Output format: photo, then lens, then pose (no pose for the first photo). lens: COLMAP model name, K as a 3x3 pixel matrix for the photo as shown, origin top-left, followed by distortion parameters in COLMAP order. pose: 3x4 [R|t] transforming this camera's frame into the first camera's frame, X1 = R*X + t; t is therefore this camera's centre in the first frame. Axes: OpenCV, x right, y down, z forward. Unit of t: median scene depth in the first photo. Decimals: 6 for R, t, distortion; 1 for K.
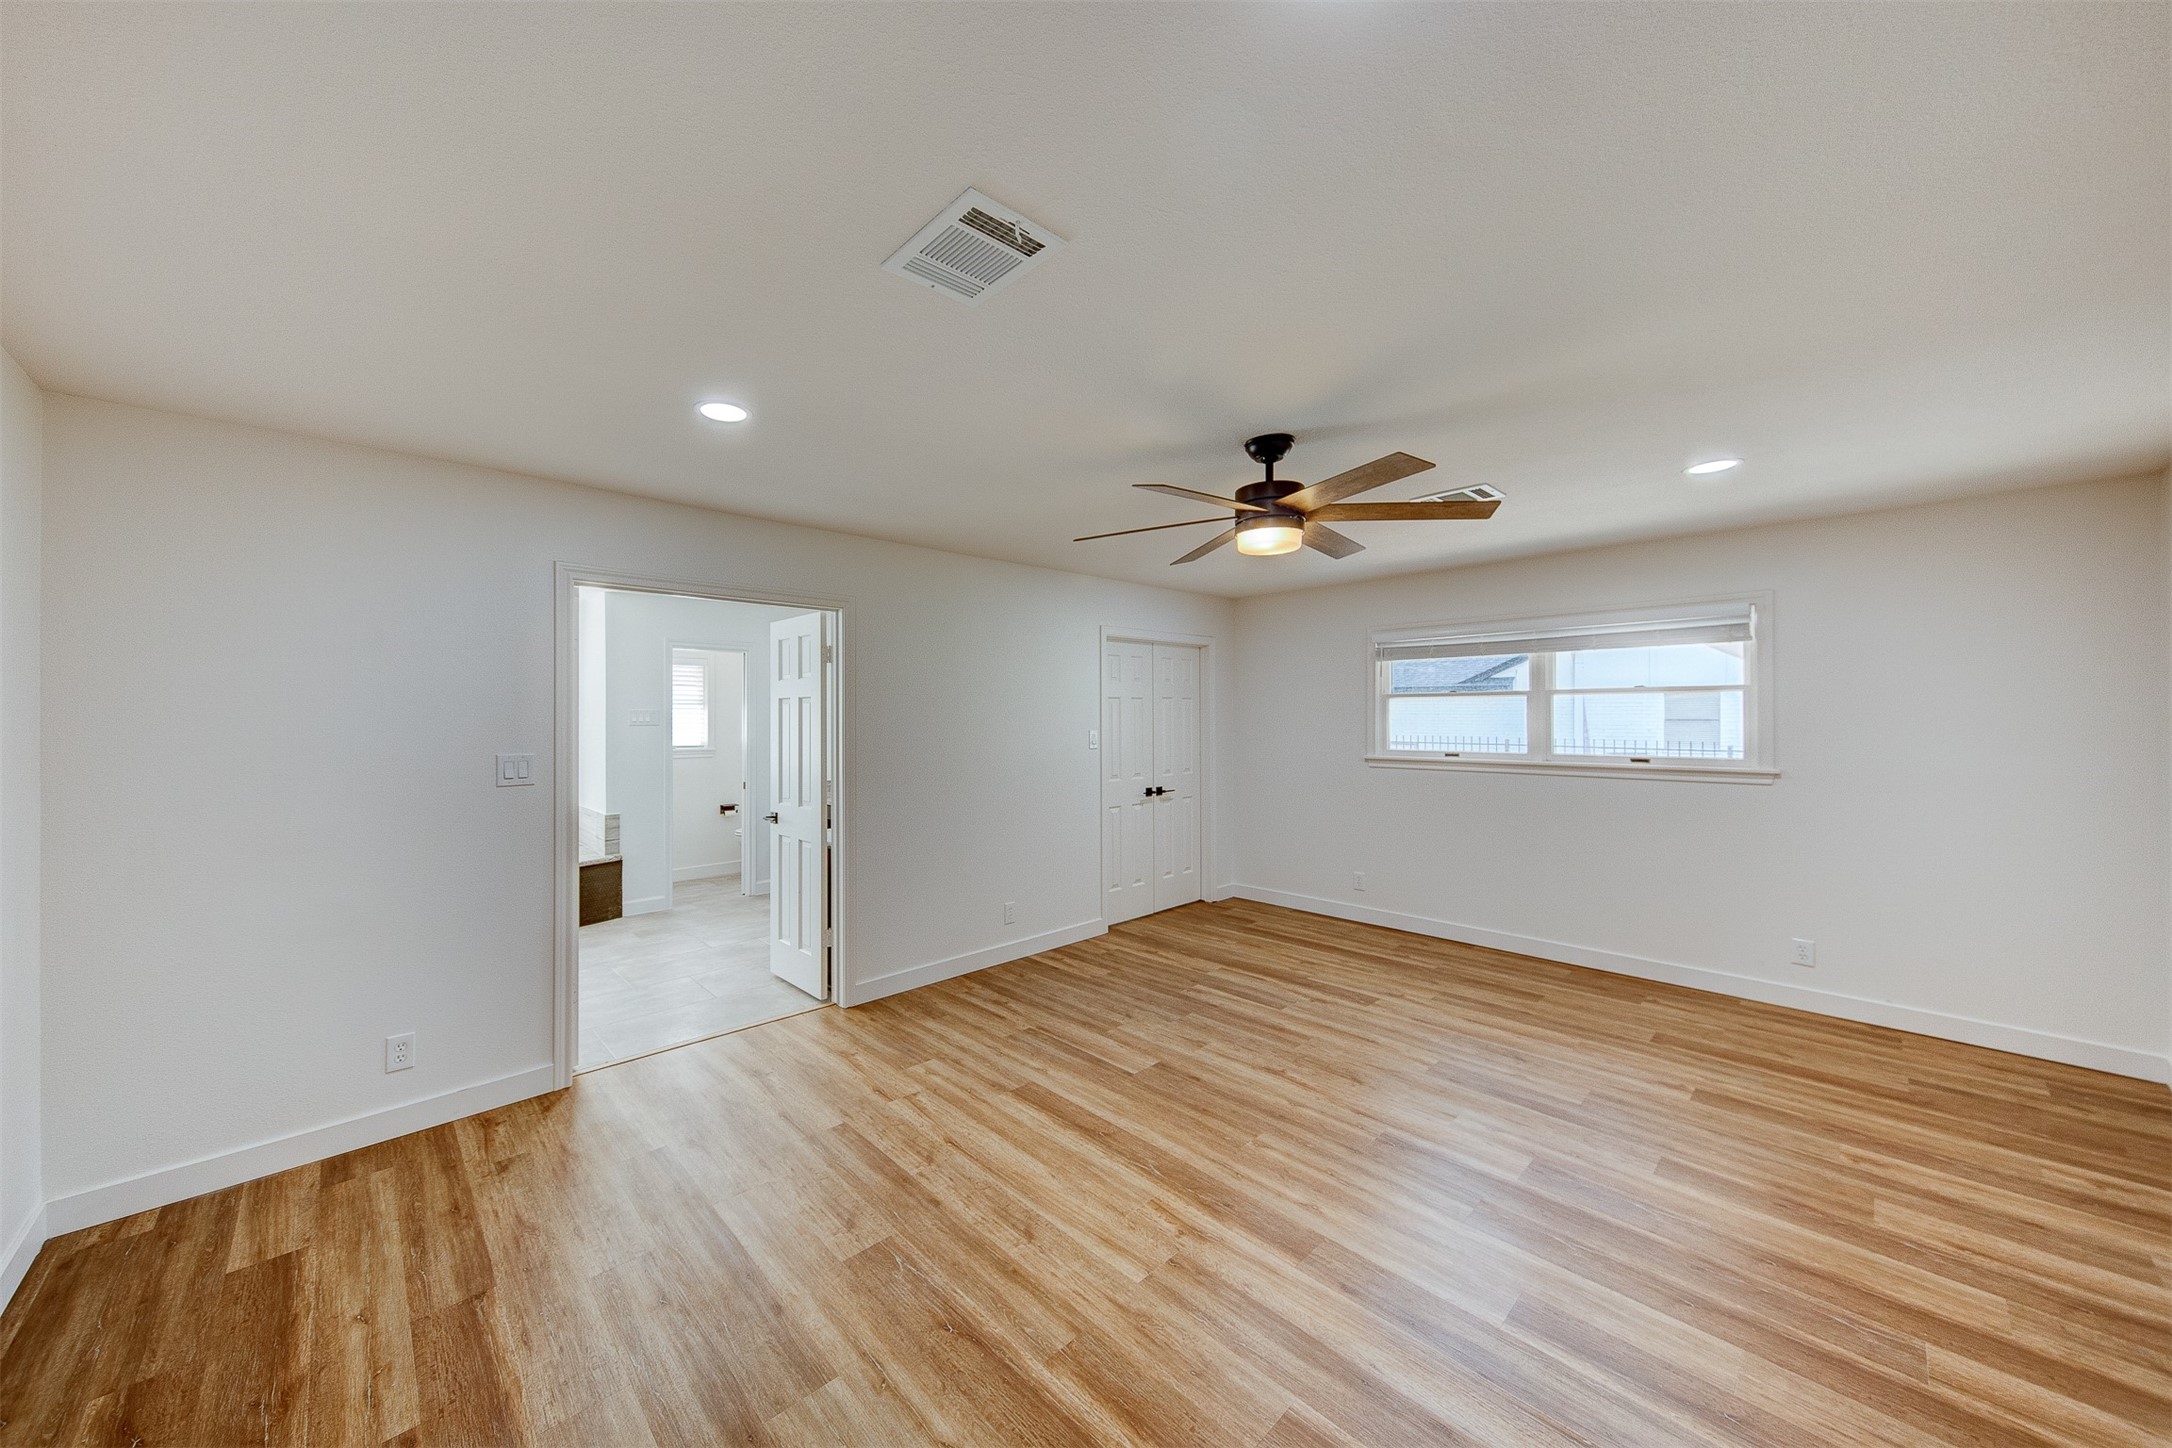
lens RADIAL K [[767.1, 0, 1095.6], [0, 767.1, 714.1], [0, 0, 1]] dist [0.012357, -0.000076]
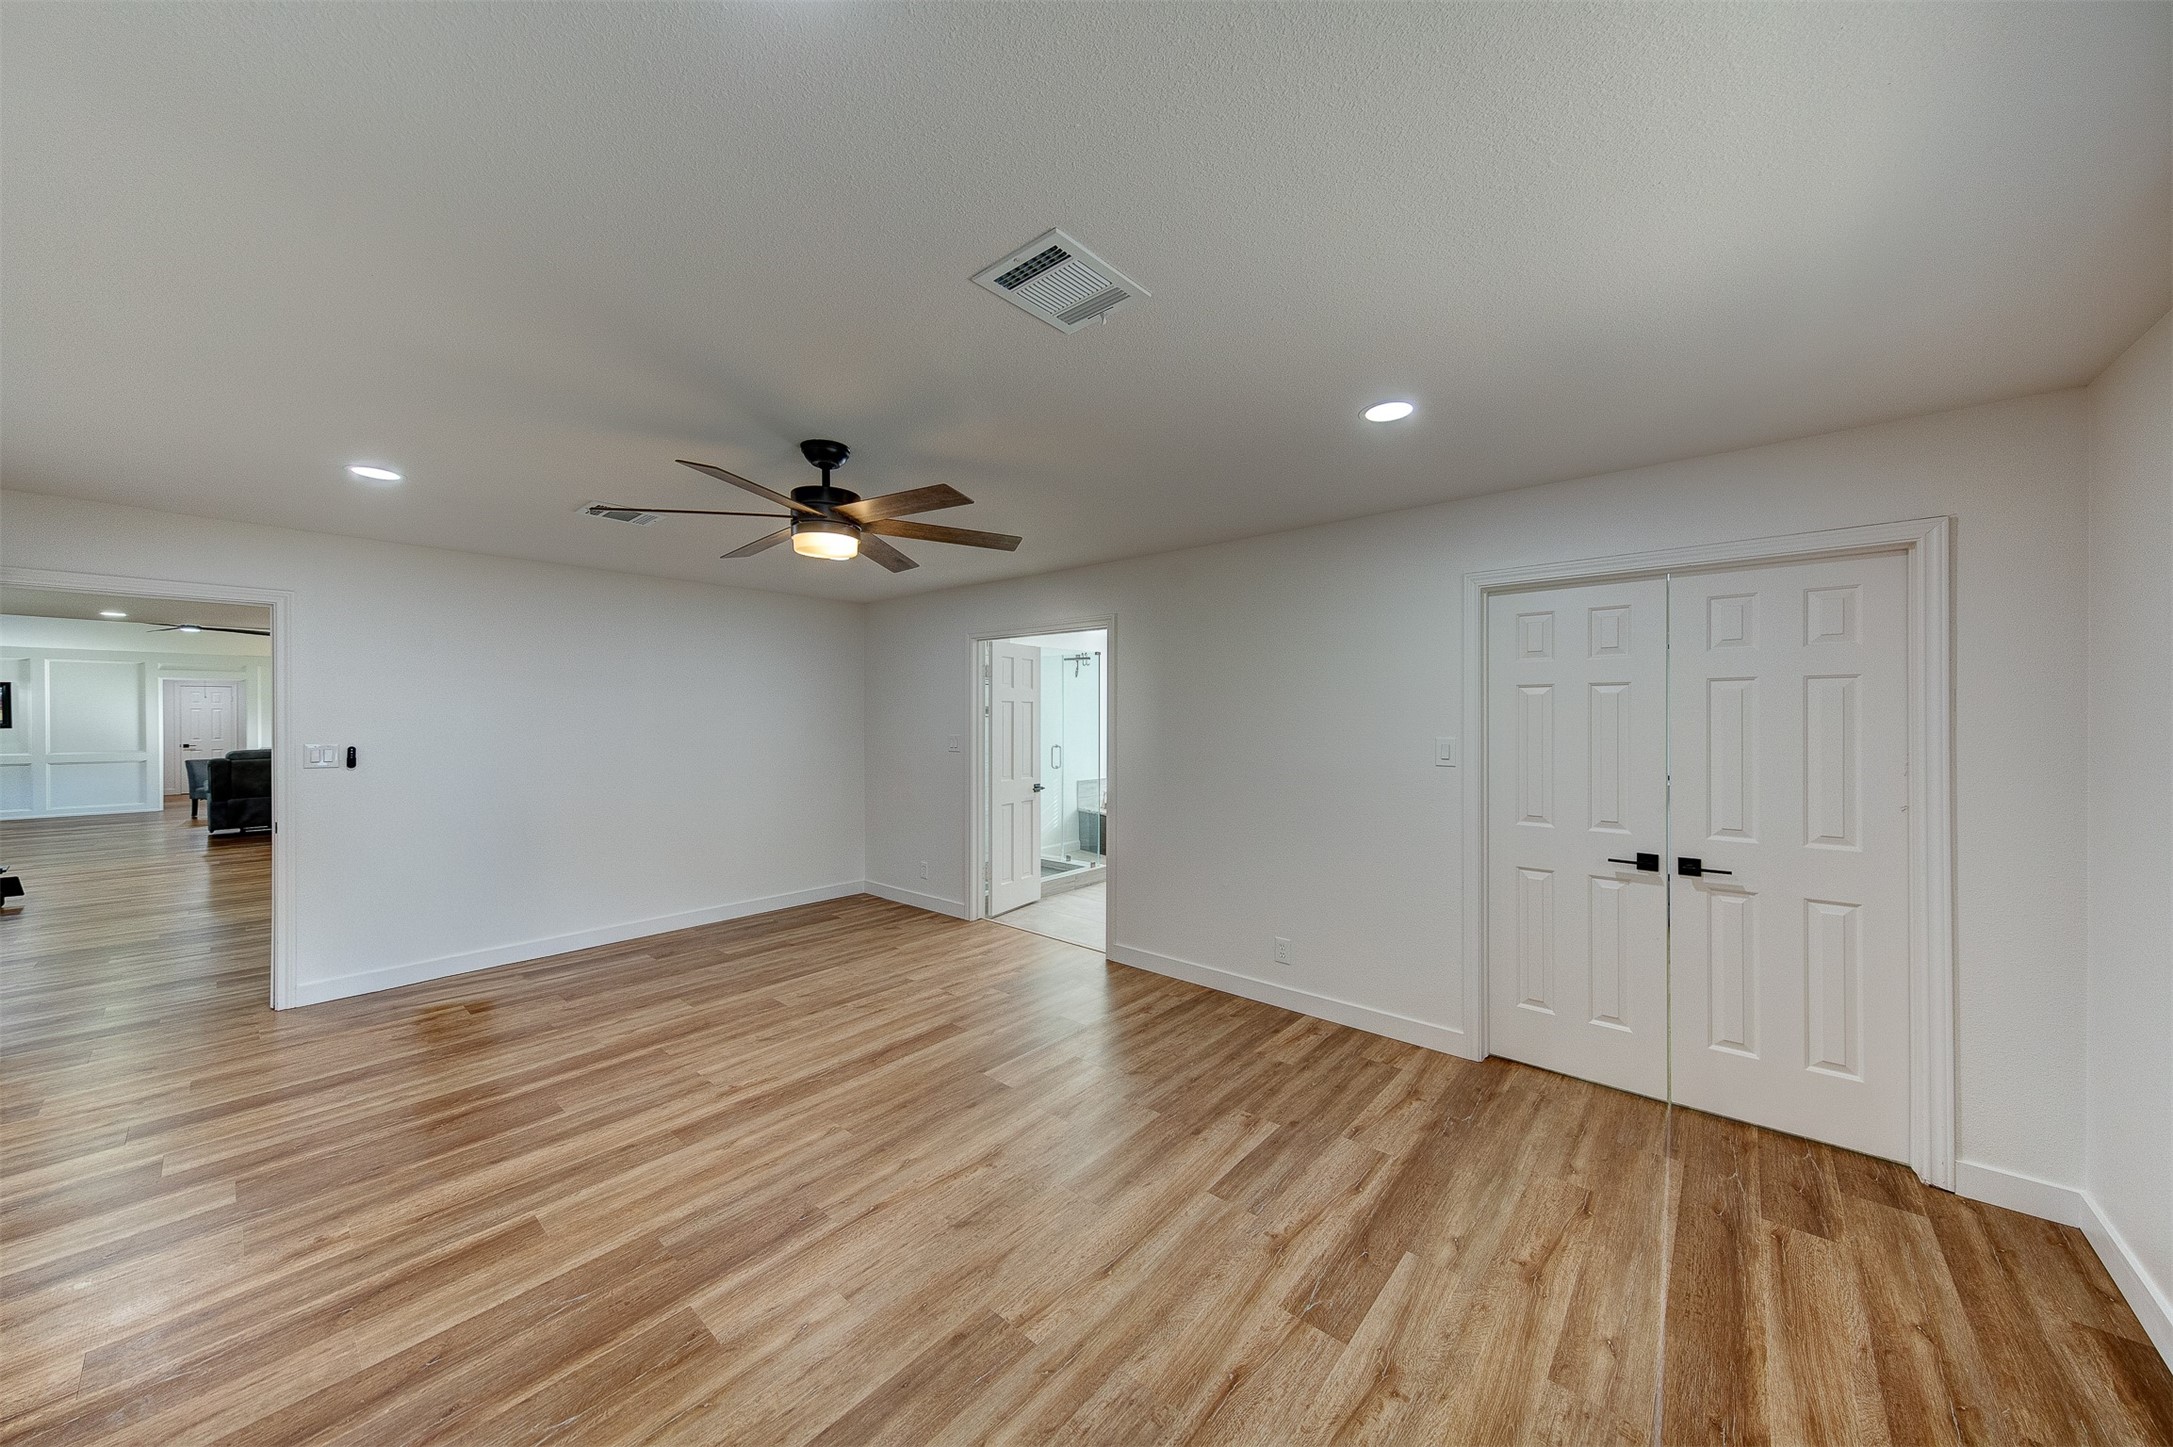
lens RADIAL K [[767.5, 0, 1096.1], [0, 767.5, 713.6], [0, 0, 1]] dist [0.012357, -0.000076]
pose [[0.071336, 0.002624, -0.997449, 0.877020], [0.002355, 0.999993, 0.002799, -0.016451], [0.997450, -0.002549, 0.071330, 0.864128]]
